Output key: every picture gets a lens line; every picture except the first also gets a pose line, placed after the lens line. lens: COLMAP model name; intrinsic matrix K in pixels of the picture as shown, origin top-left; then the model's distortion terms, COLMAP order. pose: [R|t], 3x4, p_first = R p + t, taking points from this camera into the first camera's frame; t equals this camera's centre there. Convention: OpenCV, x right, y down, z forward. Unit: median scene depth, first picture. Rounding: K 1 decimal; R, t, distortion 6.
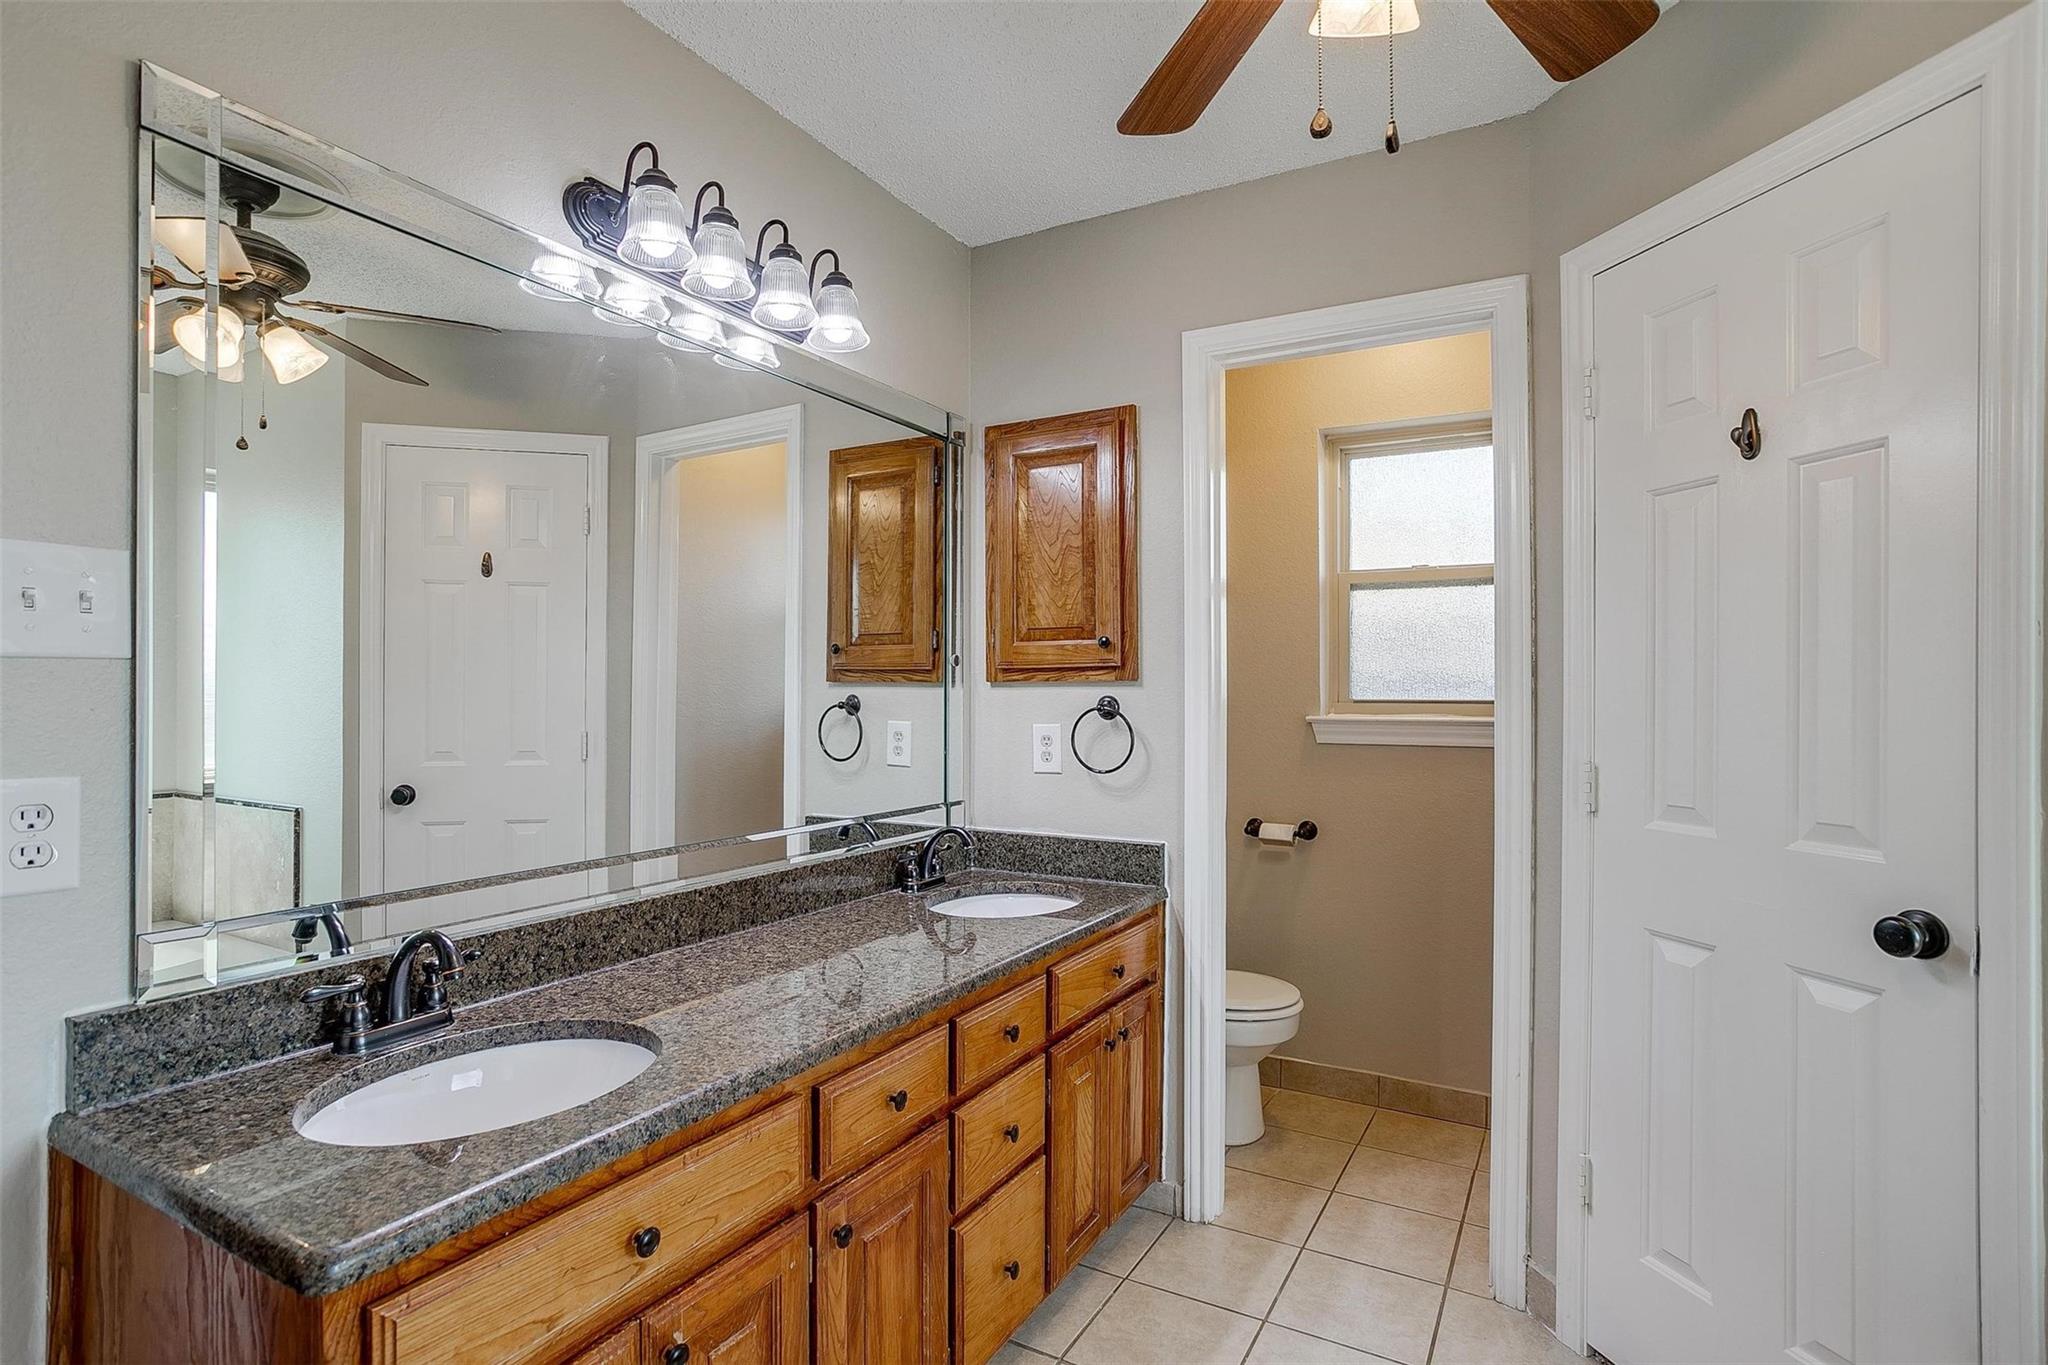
lens RADIAL K [[1017.6, 0, 1019.1], [0, 1017.6, 706.8], [0, 0, 1]] dist [-0.058833, 0.041183]
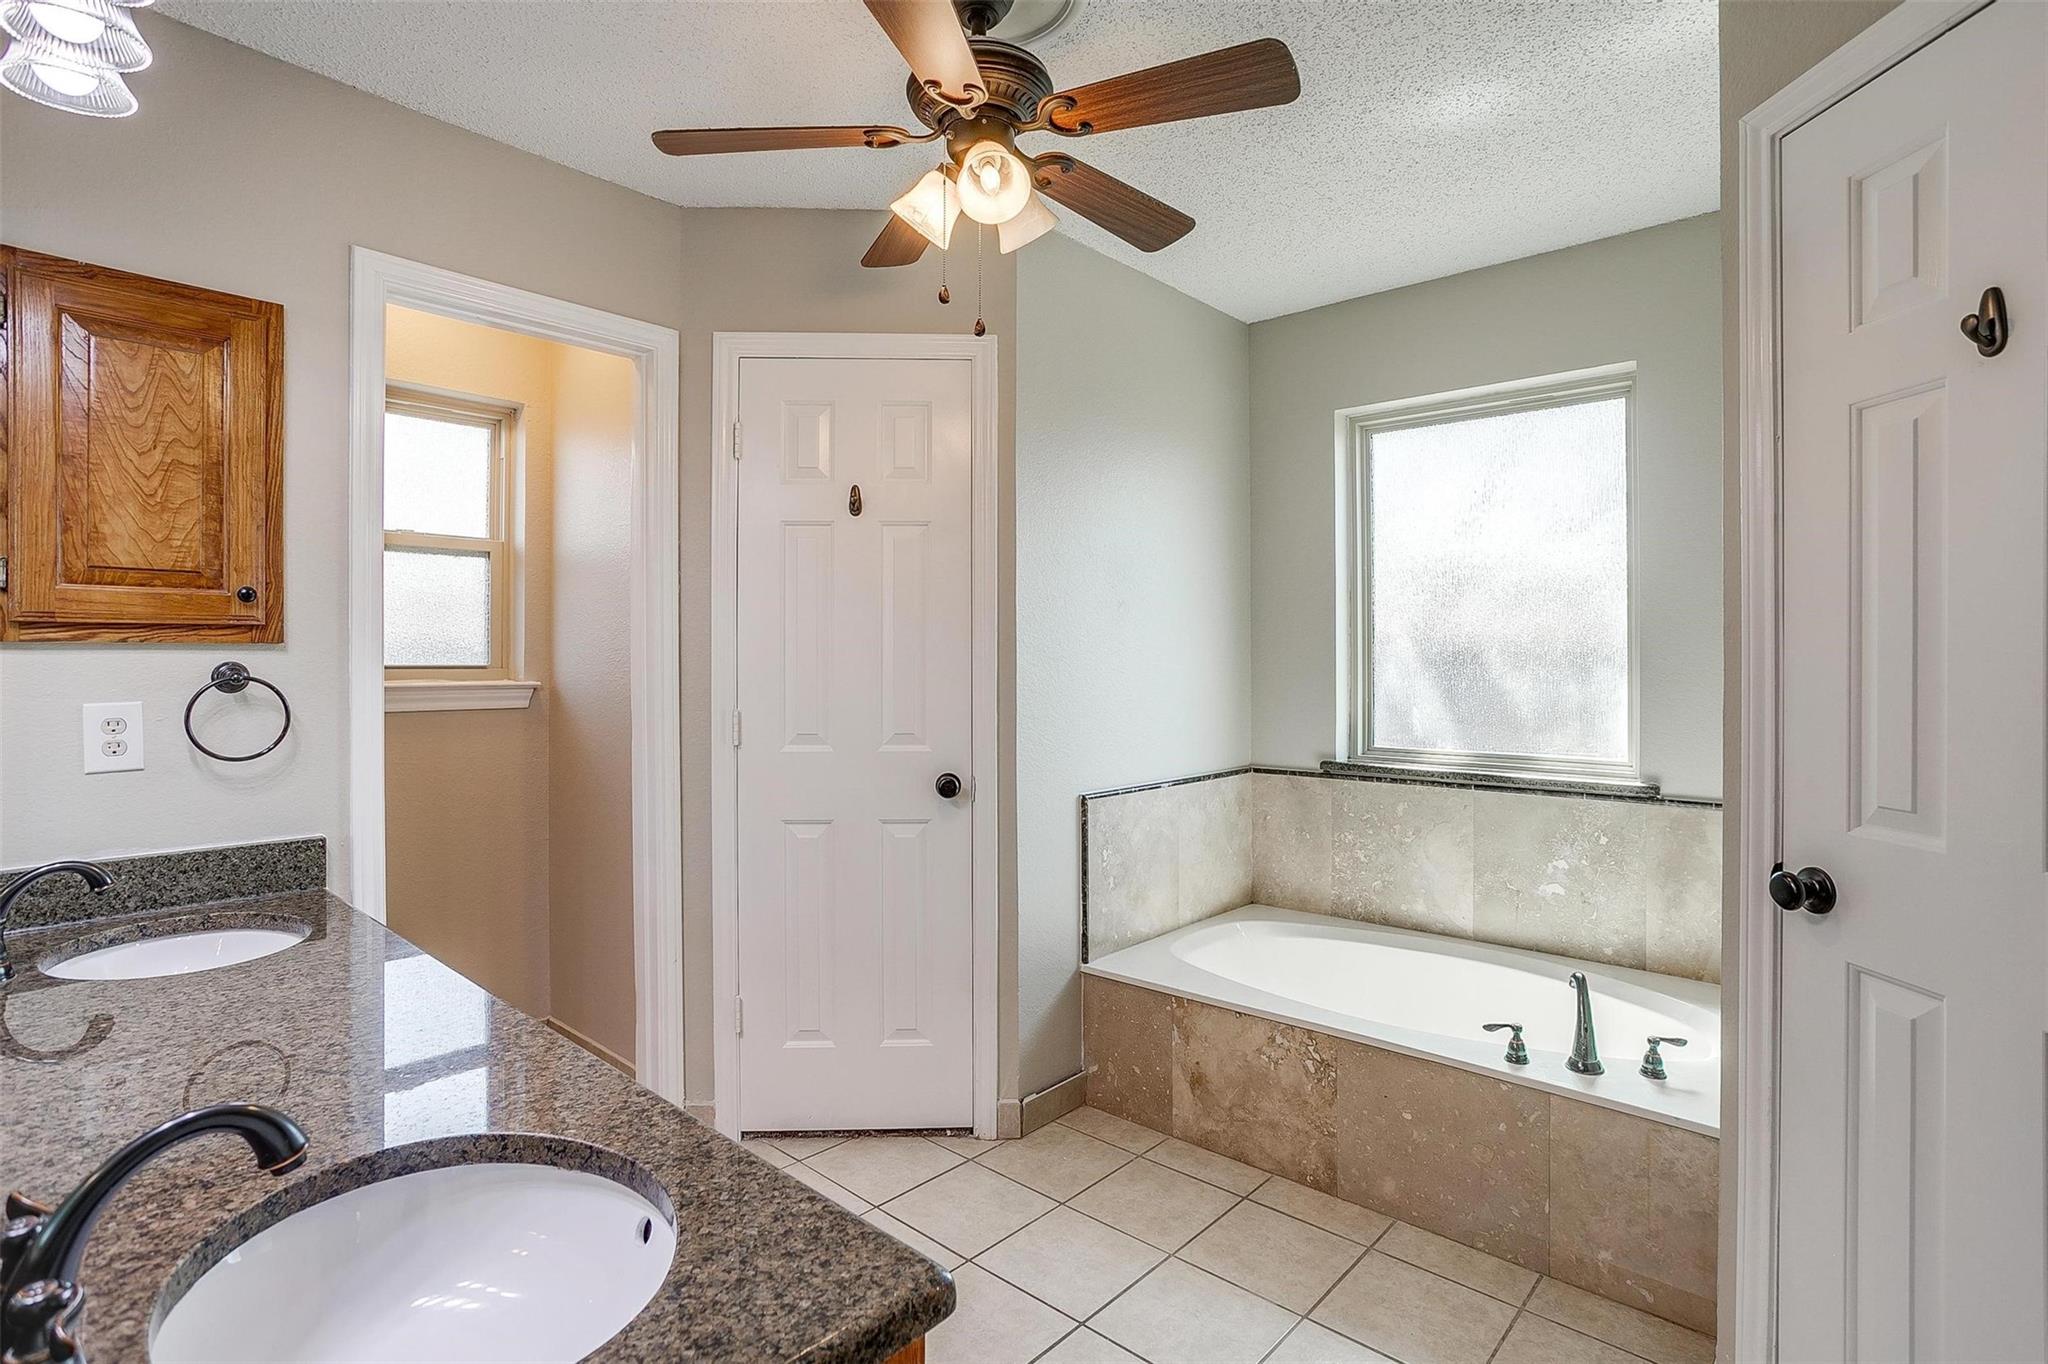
lens RADIAL K [[1014.1, 0, 1024.2], [0, 1014.1, 667.4], [0, 0, 1]] dist [-0.052718, 0.031737]
pose [[0.213038, -0.008031, 0.977011, -0.534392], [0.010955, 0.999923, 0.005831, -0.004741], [-0.976982, 0.009461, 0.213110, 0.243461]]
